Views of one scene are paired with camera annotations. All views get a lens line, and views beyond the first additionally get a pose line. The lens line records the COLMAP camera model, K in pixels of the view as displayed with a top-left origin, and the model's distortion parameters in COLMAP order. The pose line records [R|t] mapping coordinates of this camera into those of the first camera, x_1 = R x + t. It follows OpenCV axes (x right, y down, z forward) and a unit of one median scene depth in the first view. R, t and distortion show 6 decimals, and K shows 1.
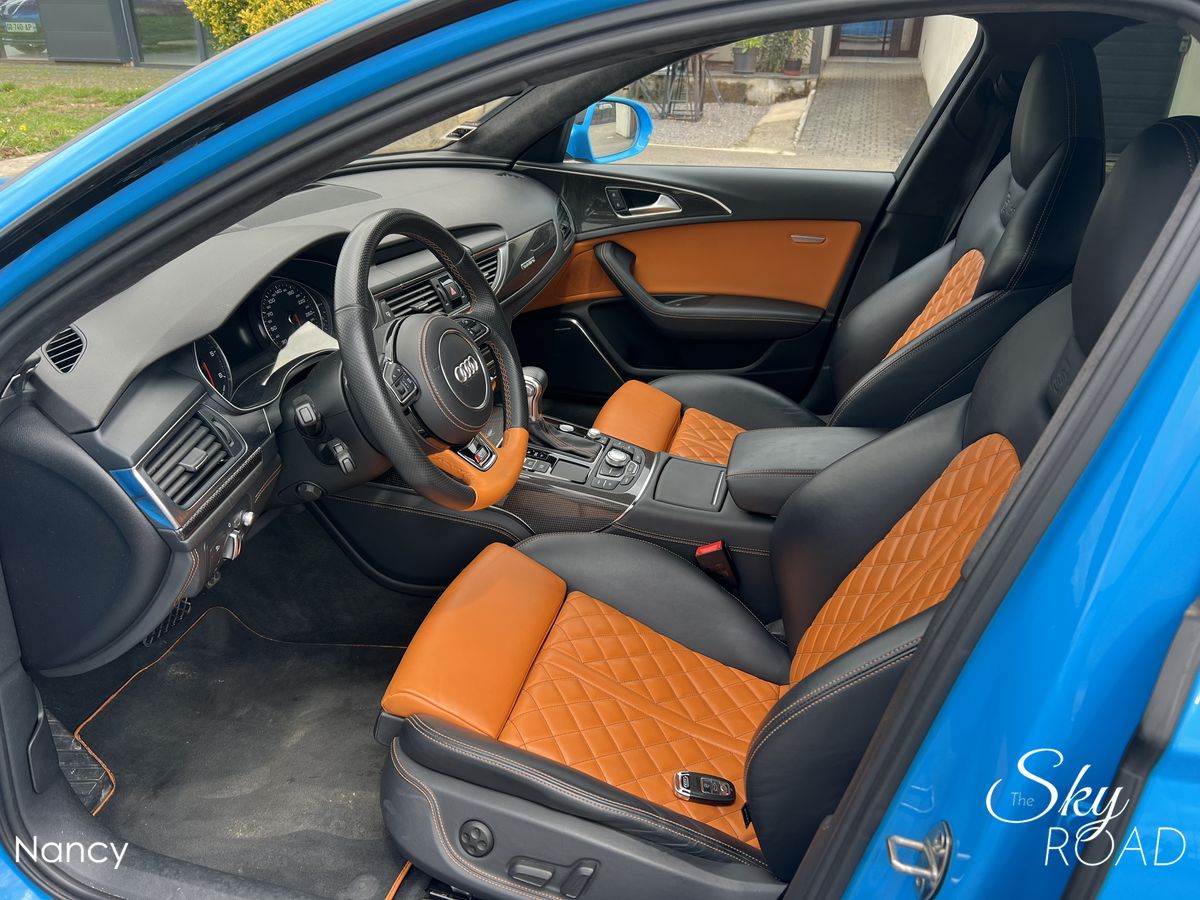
lens RADIAL K [[896.5, 0, 600.4], [0, 896.5, 453.8], [0, 0, 1]] dist [0.055577, -0.068233]
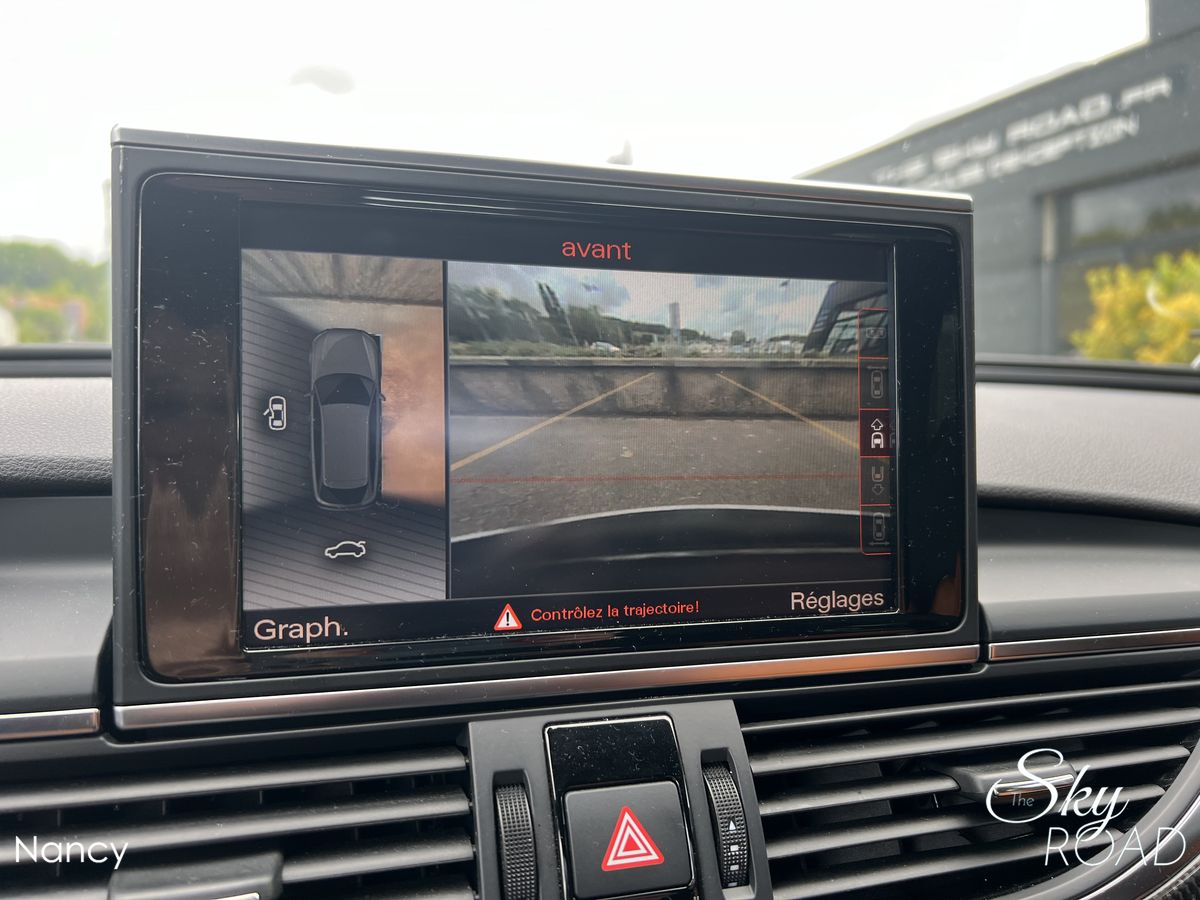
lens RADIAL K [[940.5, 0, 593.8], [0, 940.5, 452.7], [0, 0, 1]] dist [0.001501, -0.010695]
pose [[0.601991, 0.017082, -0.798320, -0.045139], [-0.327864, 0.916896, -0.227613, -0.184548], [0.728088, 0.398761, 0.557563, 0.811706]]
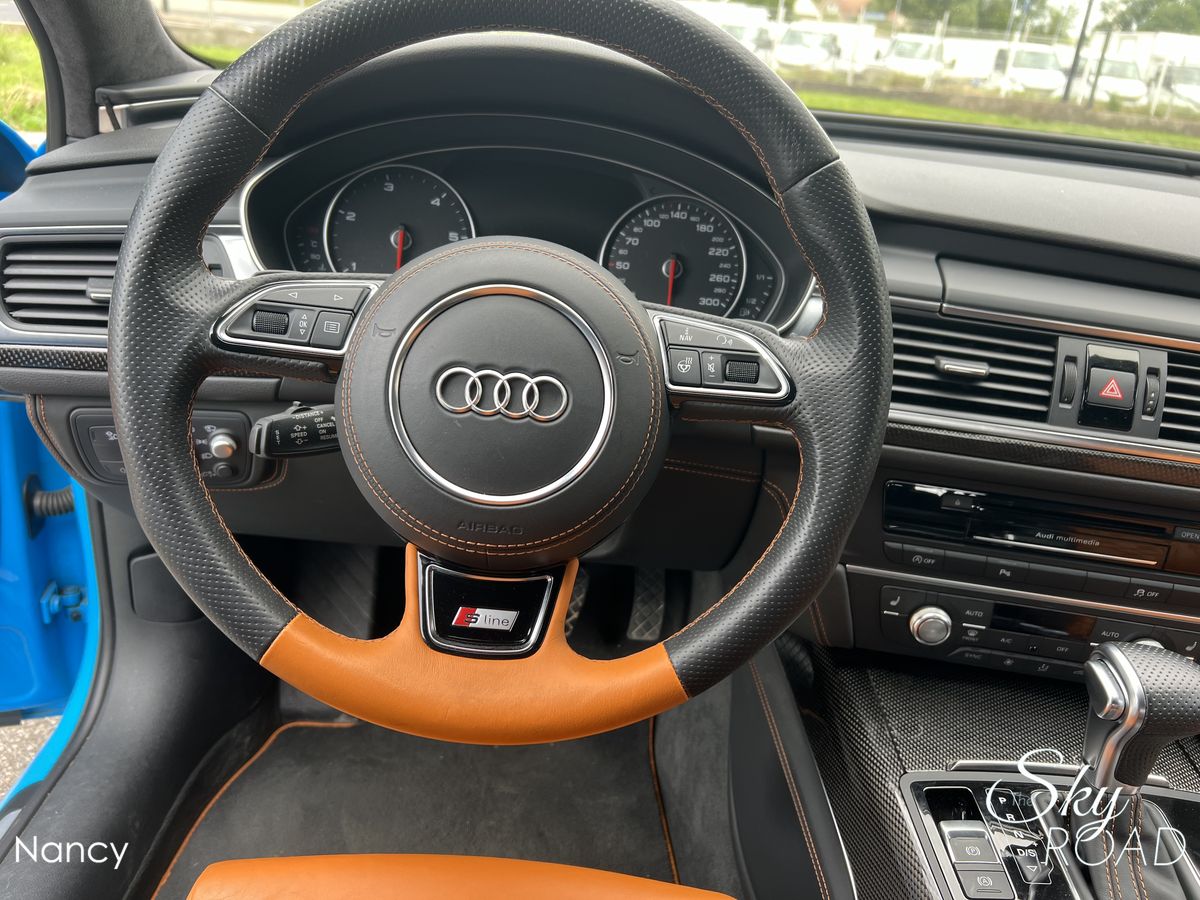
lens RADIAL K [[914.8, 0, 594.0], [0, 914.8, 459.8], [0, 0, 1]] dist [0.036393, -0.025403]
pose [[0.246221, 0.399042, -0.883256, 0.142455], [-0.509783, 0.828390, 0.232145, -0.121131], [0.824316, 0.393110, 0.407392, 0.597353]]
